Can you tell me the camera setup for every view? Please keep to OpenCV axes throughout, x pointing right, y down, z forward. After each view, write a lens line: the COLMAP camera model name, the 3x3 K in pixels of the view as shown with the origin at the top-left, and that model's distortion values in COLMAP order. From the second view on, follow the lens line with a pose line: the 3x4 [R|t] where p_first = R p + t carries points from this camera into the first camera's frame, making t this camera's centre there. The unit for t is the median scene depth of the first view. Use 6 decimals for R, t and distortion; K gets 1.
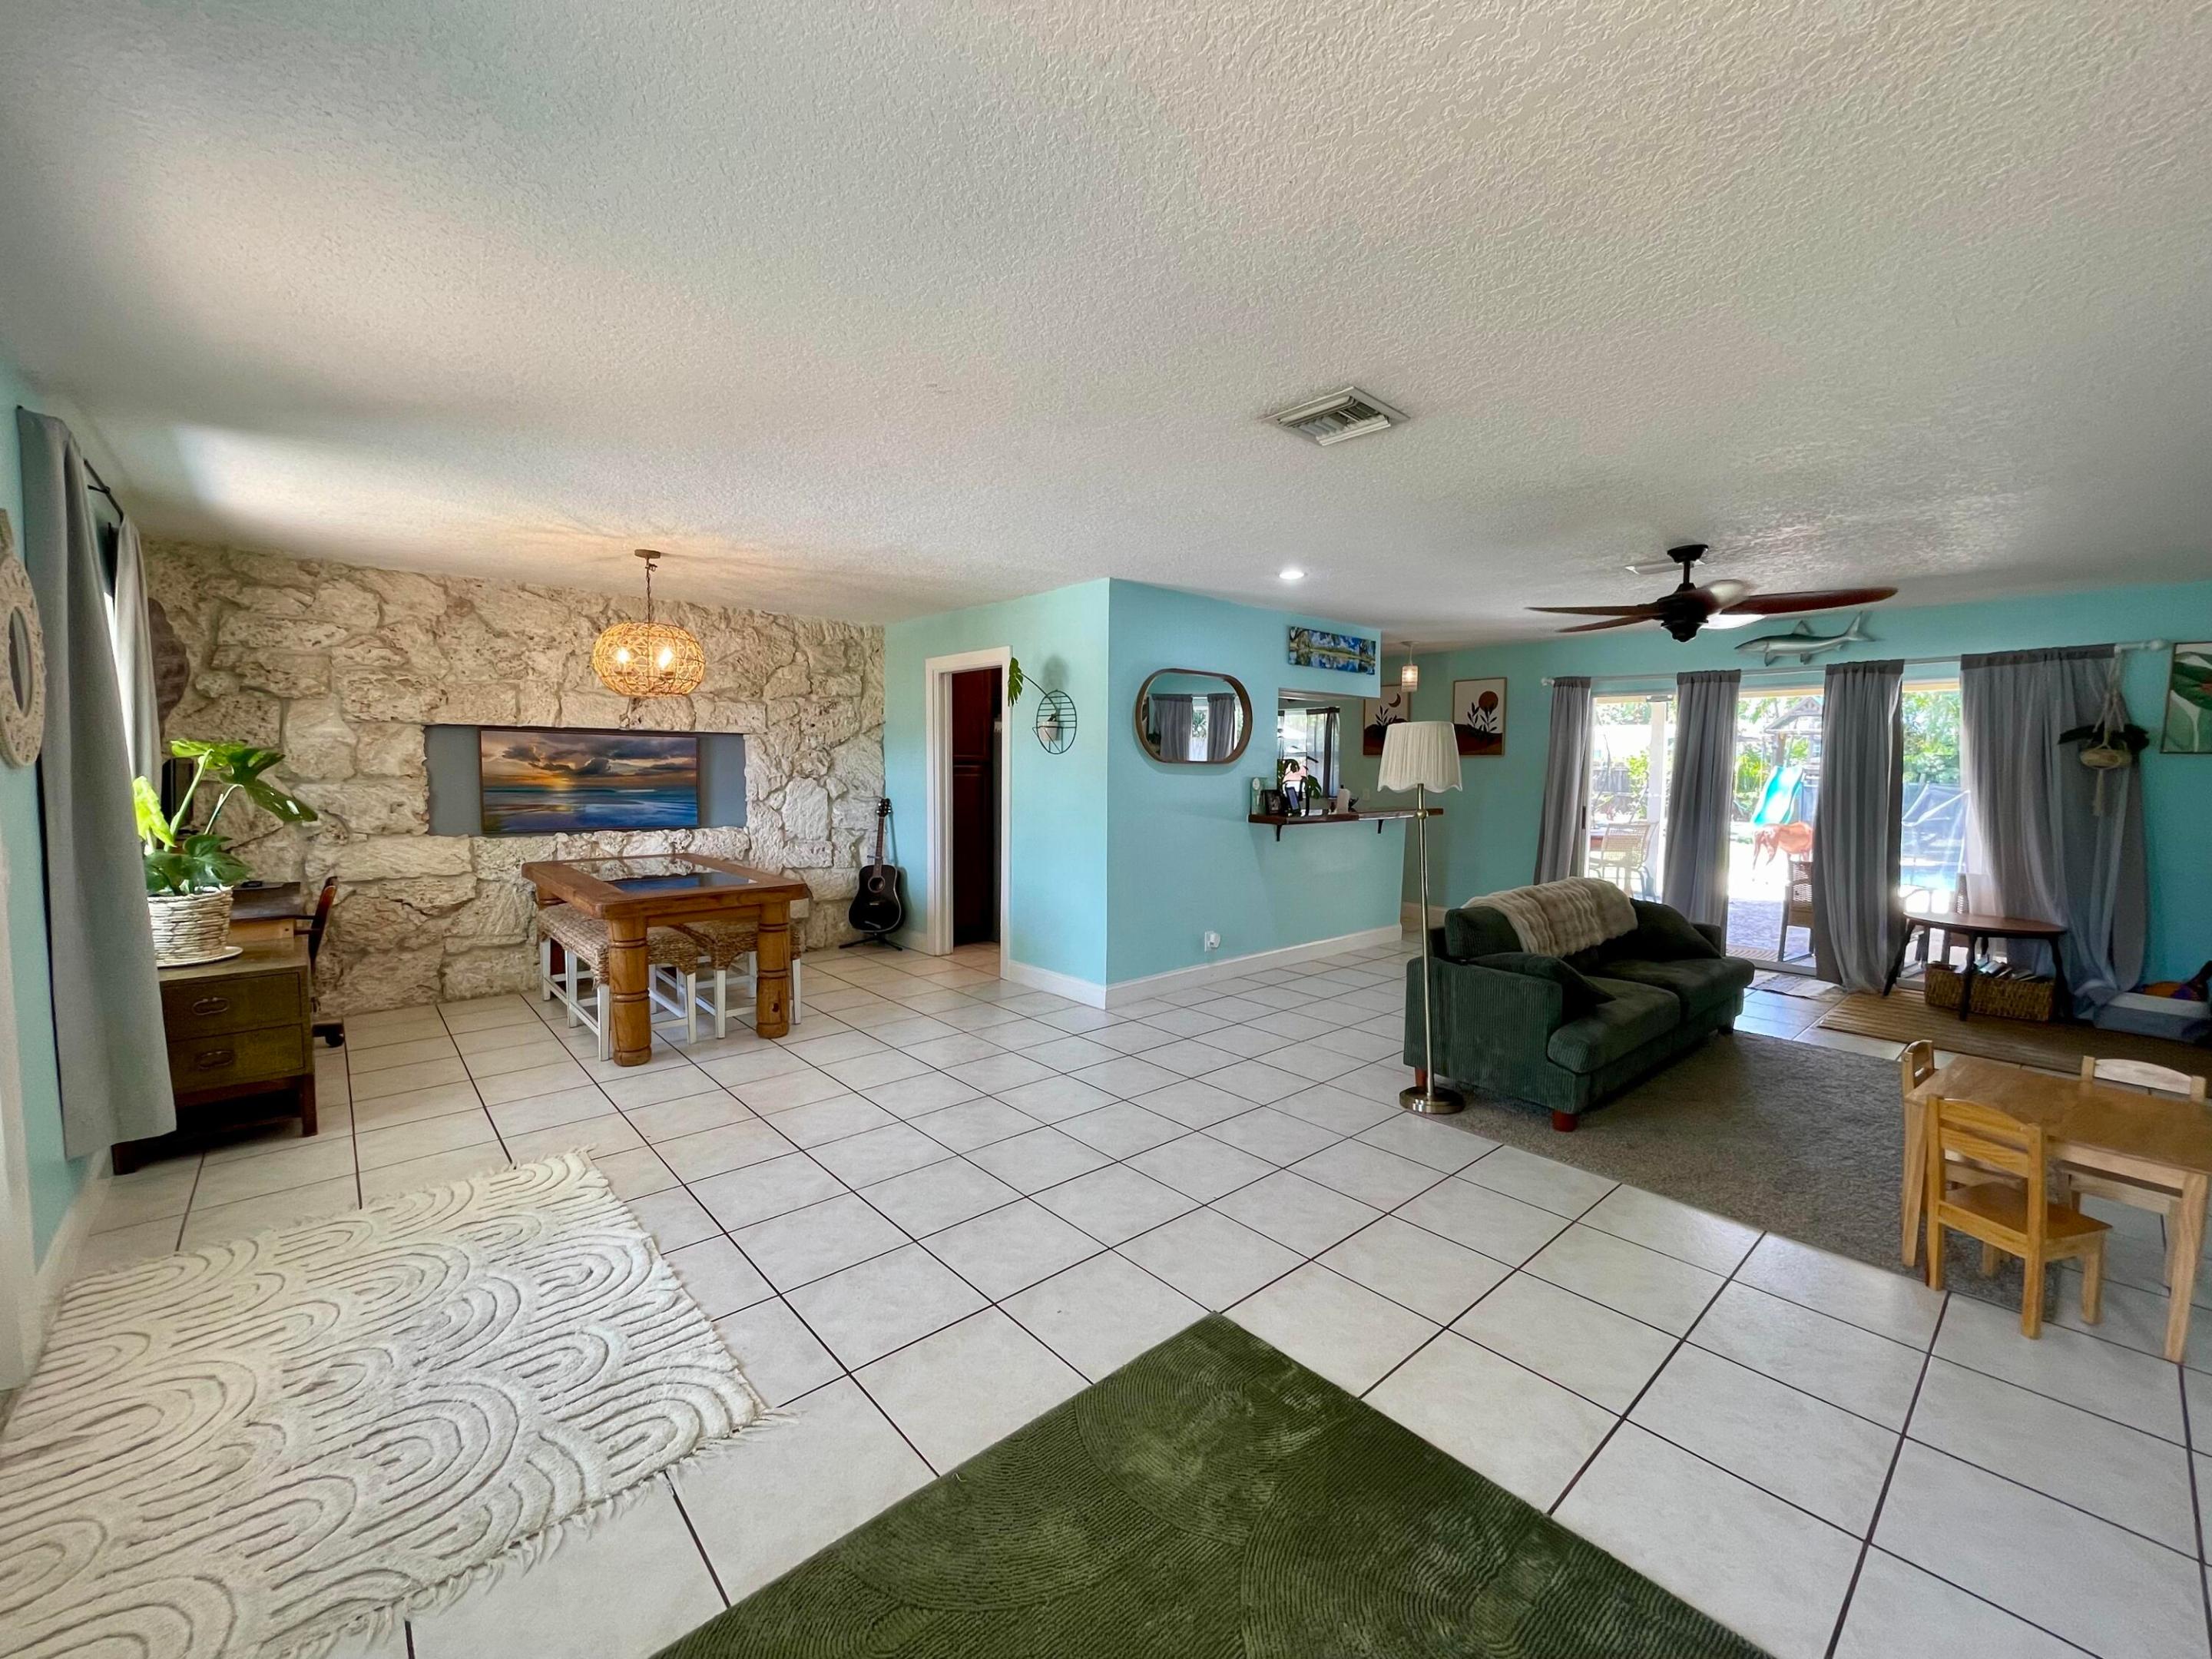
lens RADIAL K [[892.9, 0, 1107.6], [0, 892.9, 832.7], [0, 0, 1]] dist [-0.003766, 0.001208]
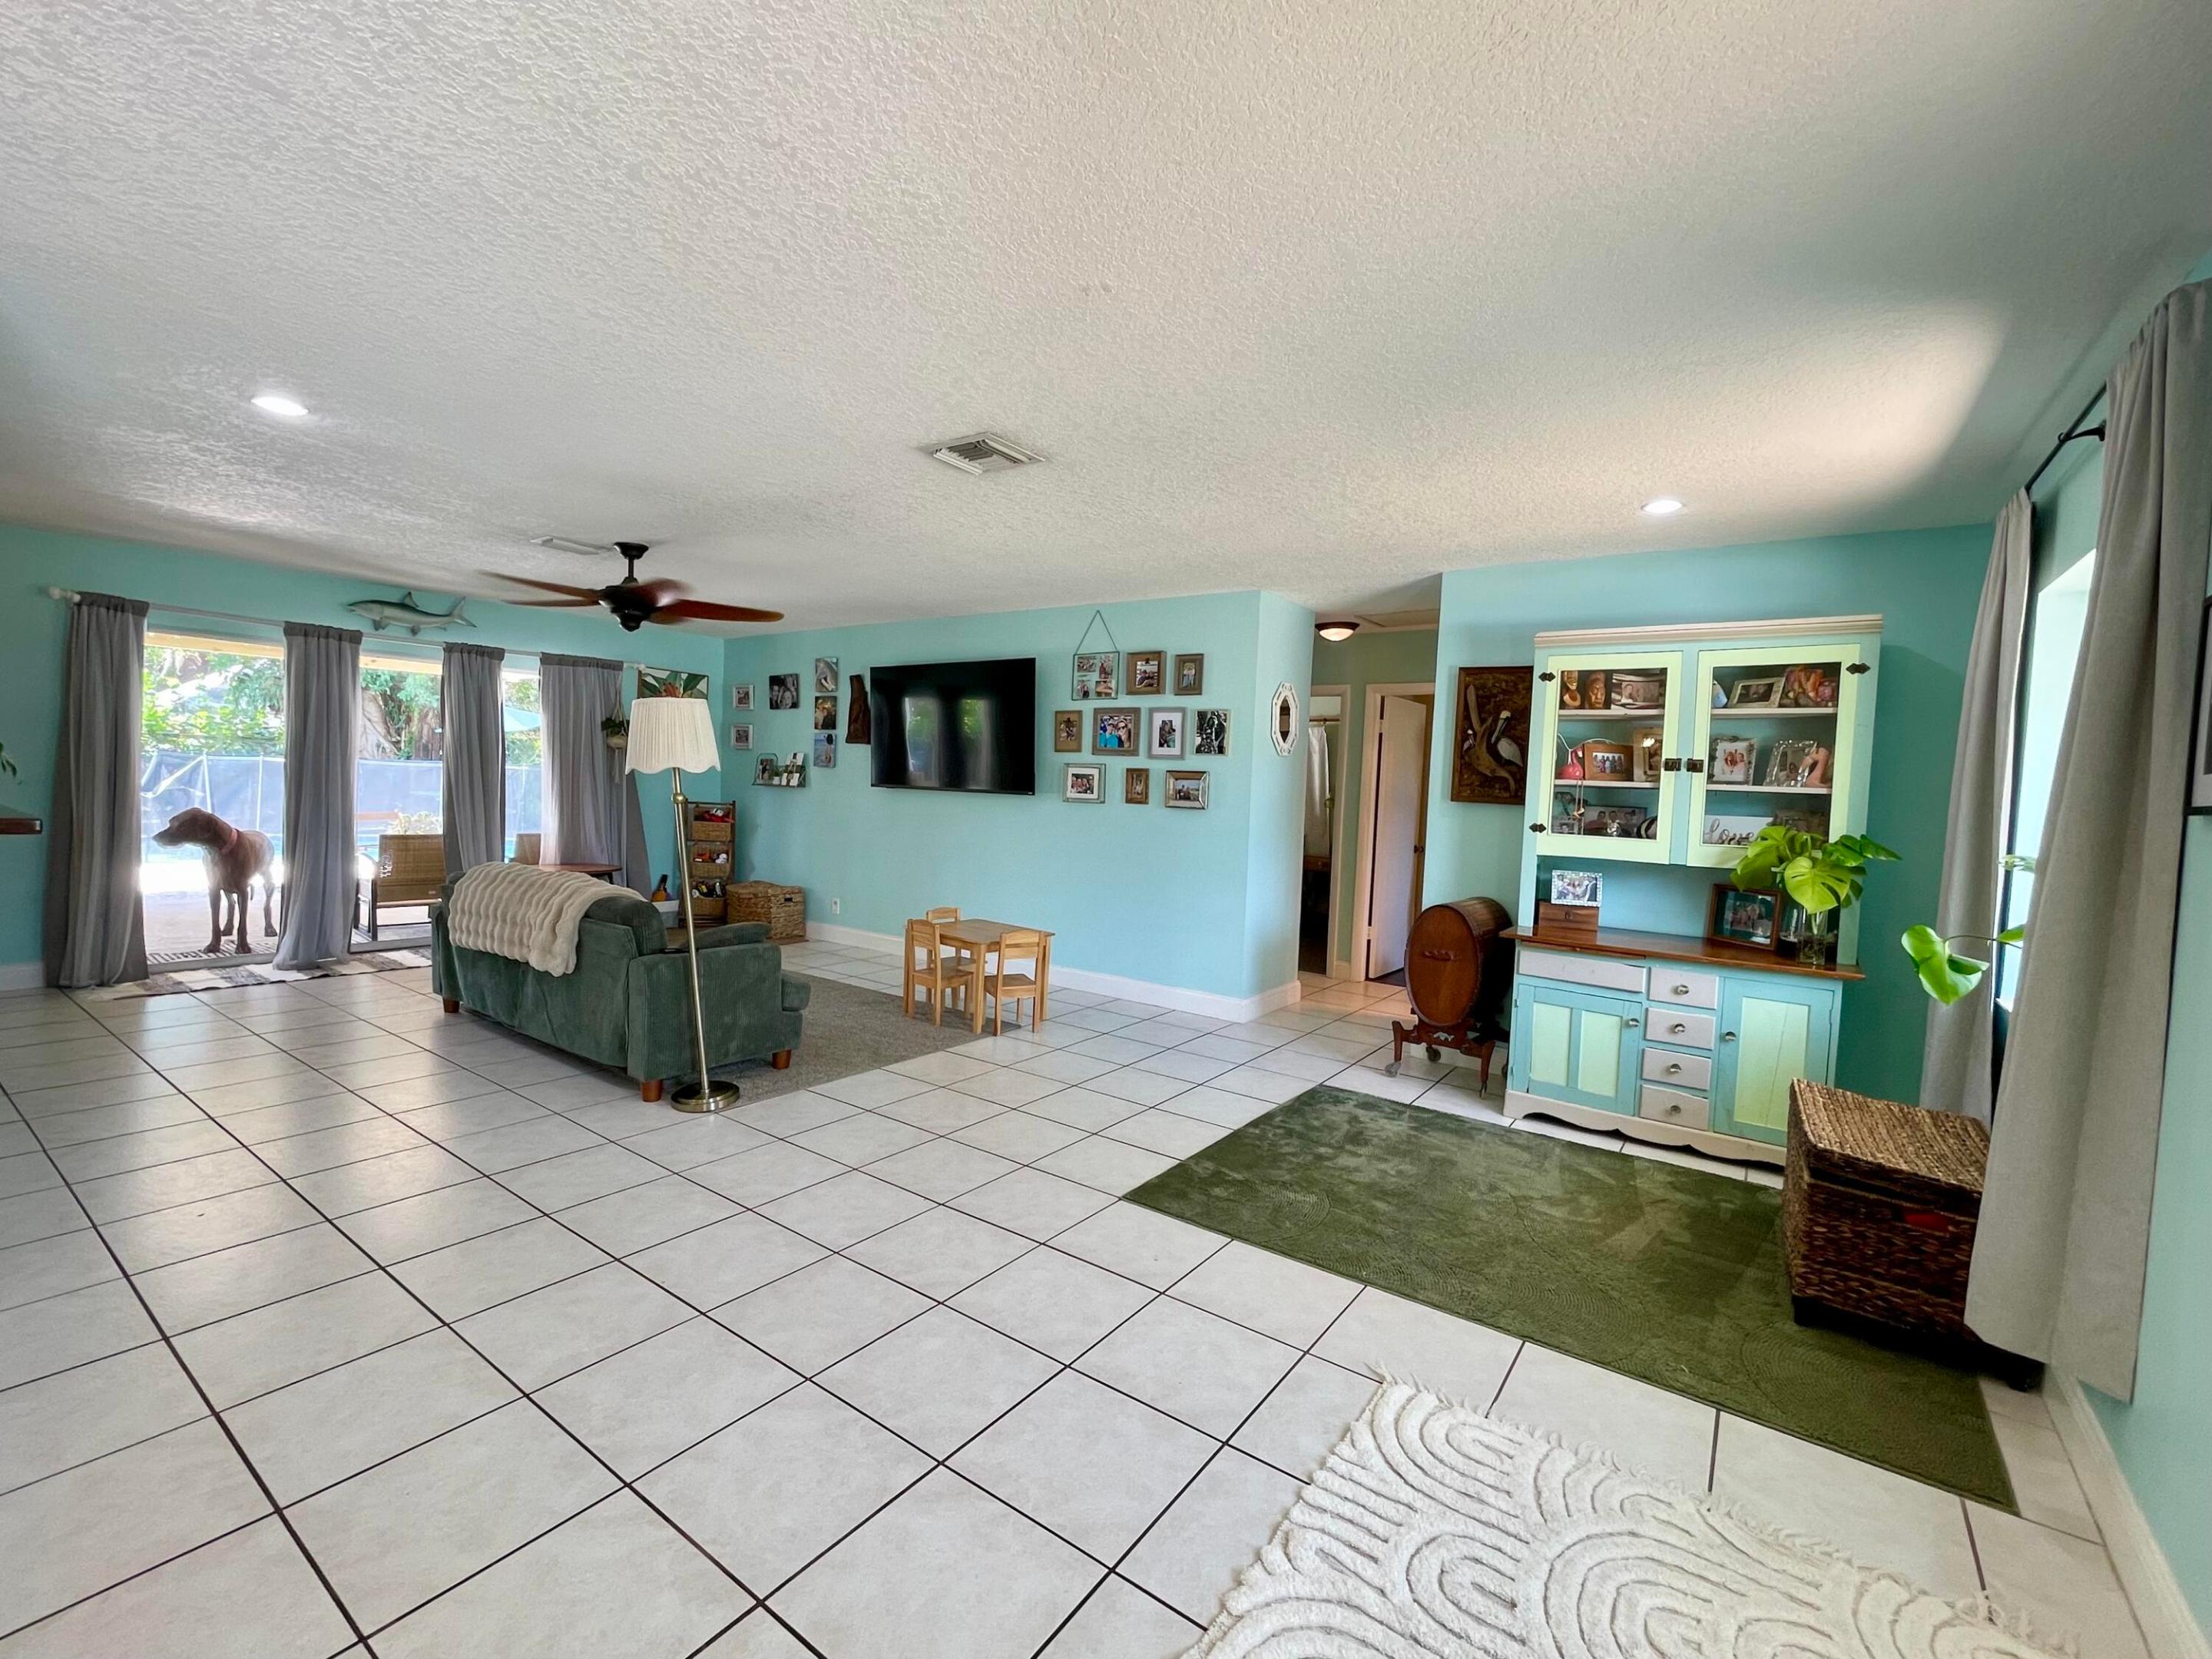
lens RADIAL K [[992.9, 0, 1071.3], [0, 992.9, 826.6], [0, 0, 1]] dist [-0.004231, -0.001389]
pose [[-0.219337, -0.061722, 0.973695, -0.558807], [0.030008, 0.997098, 0.069965, -0.037998], [-0.975188, 0.044564, -0.216849, 0.634101]]
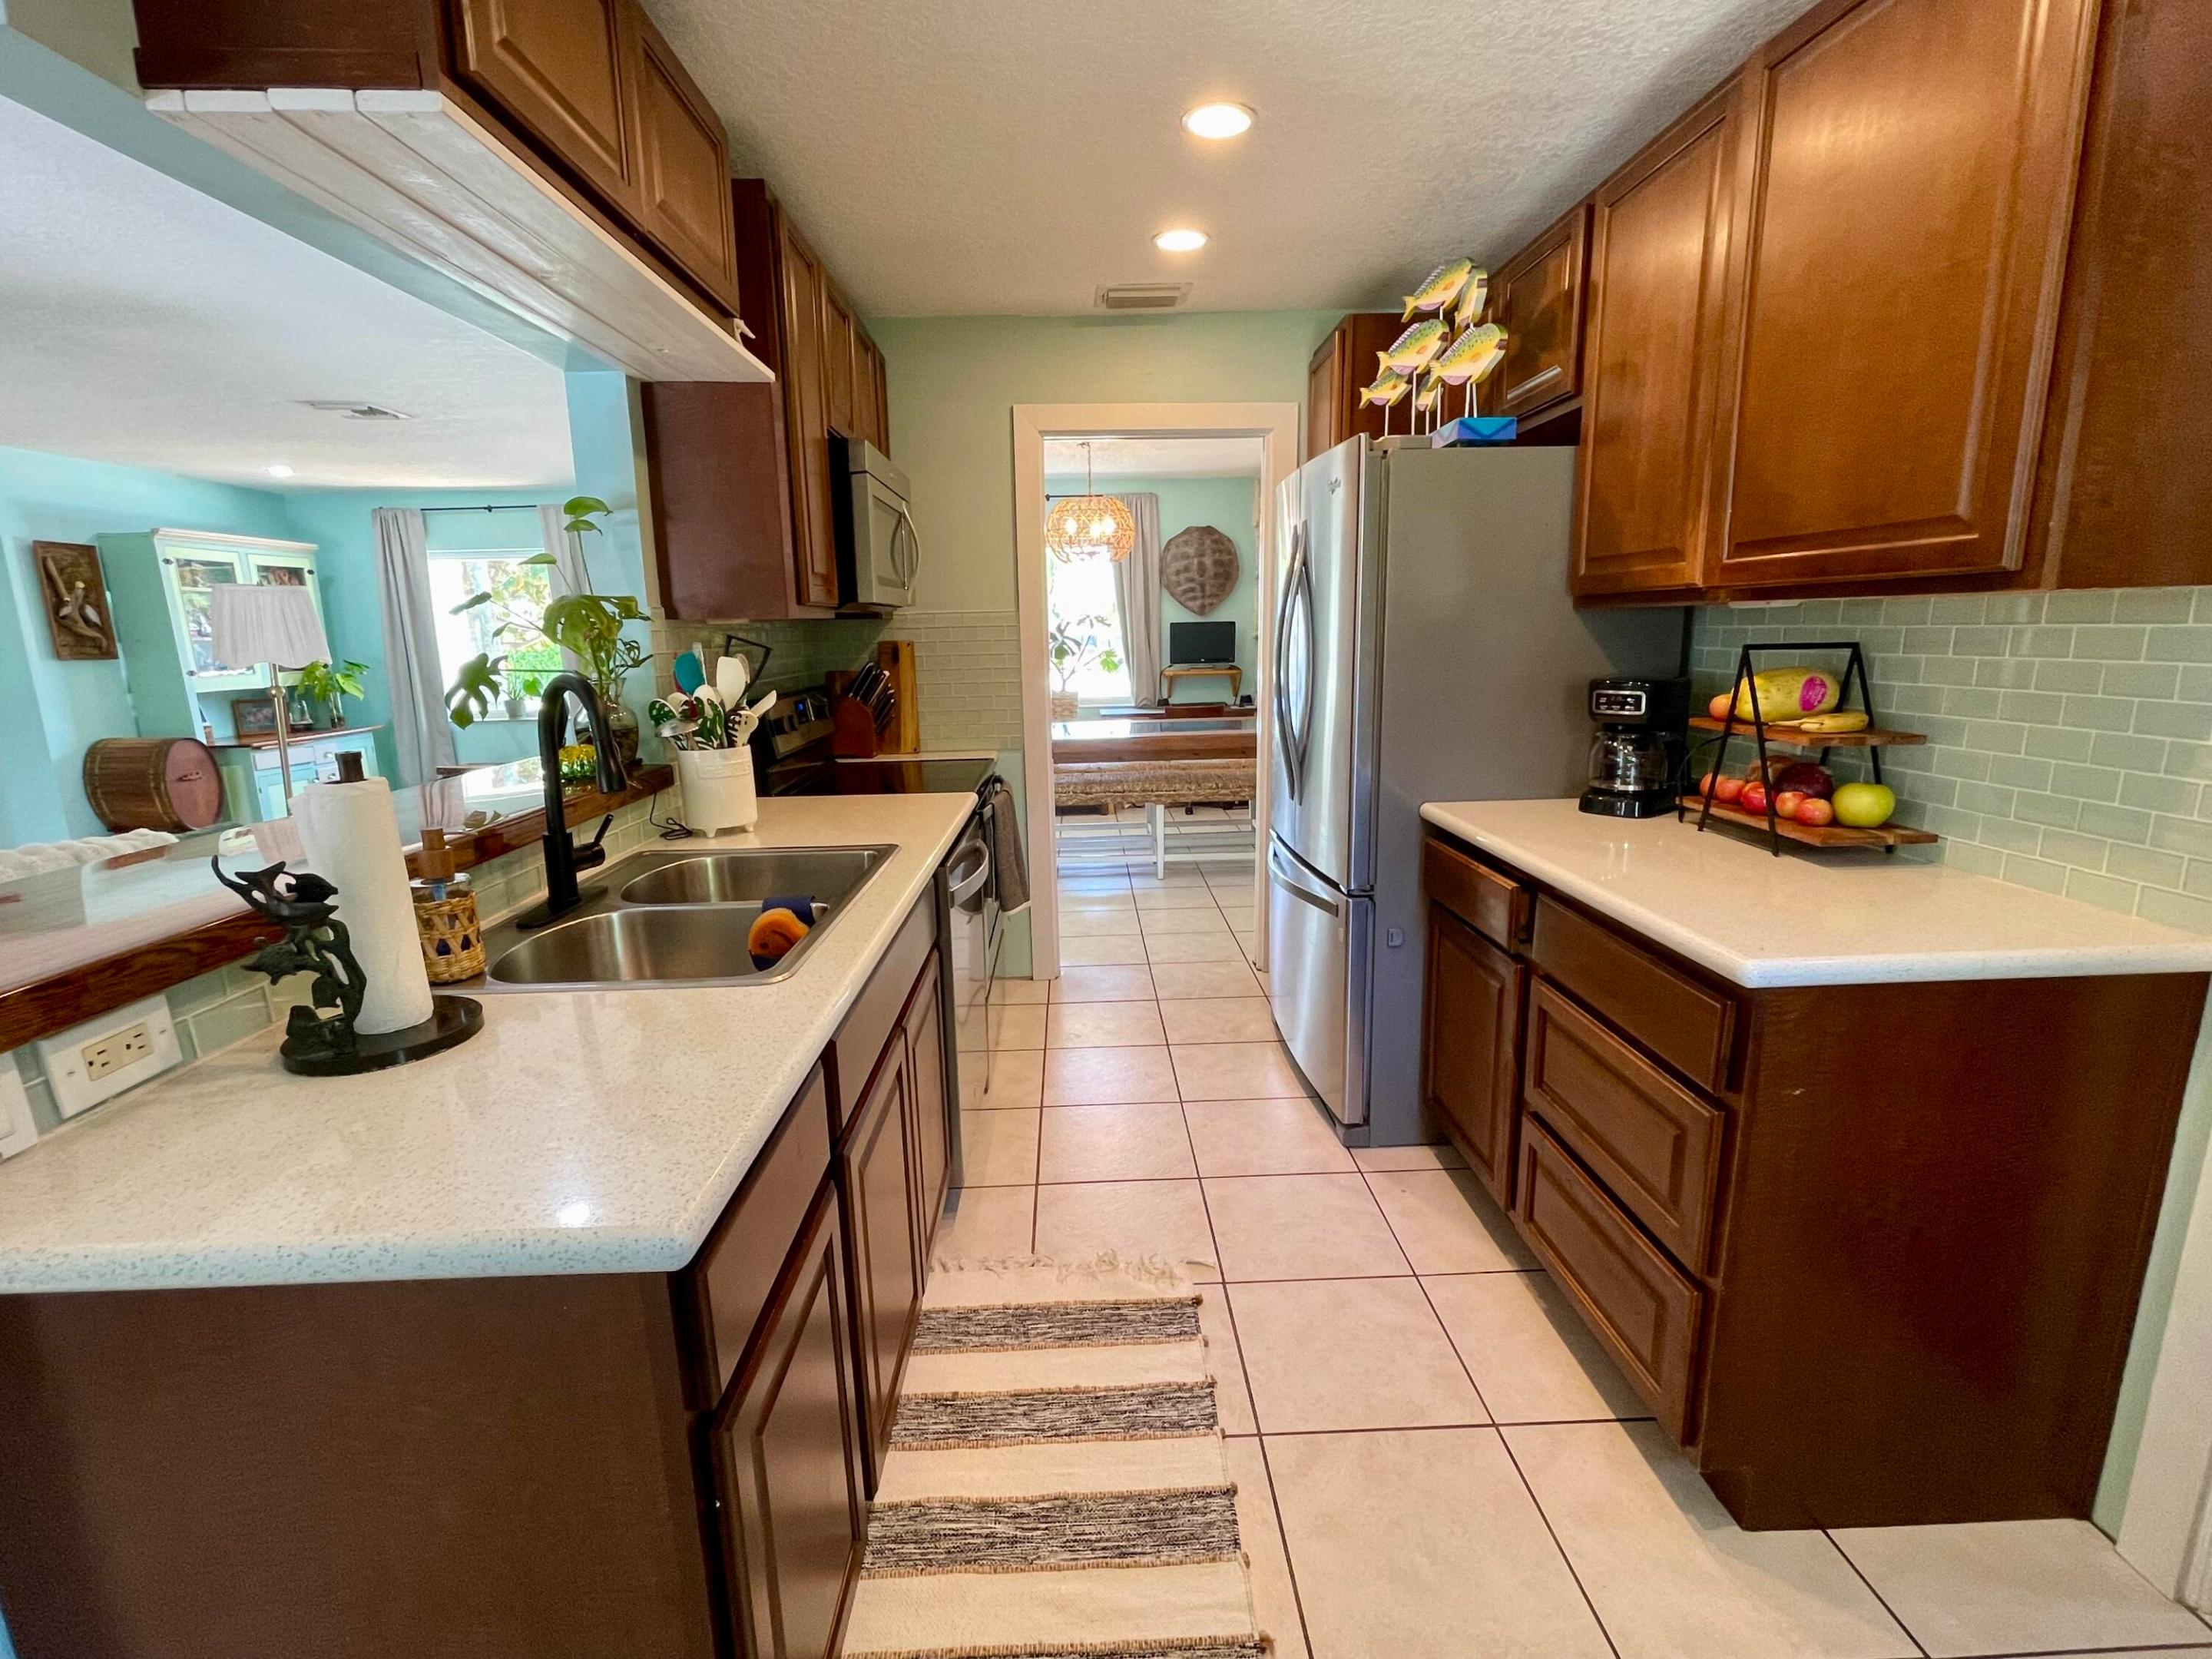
lens RADIAL K [[992.9, 0, 1100.7], [0, 992.9, 828.8], [0, 0, 1]] dist [-0.004231, -0.001389]
pose [[-0.640346, 0.157139, -0.751841, 0.435896], [-0.043607, 0.969832, 0.239841, -0.118024], [0.766848, 0.186367, -0.614176, 1.683436]]
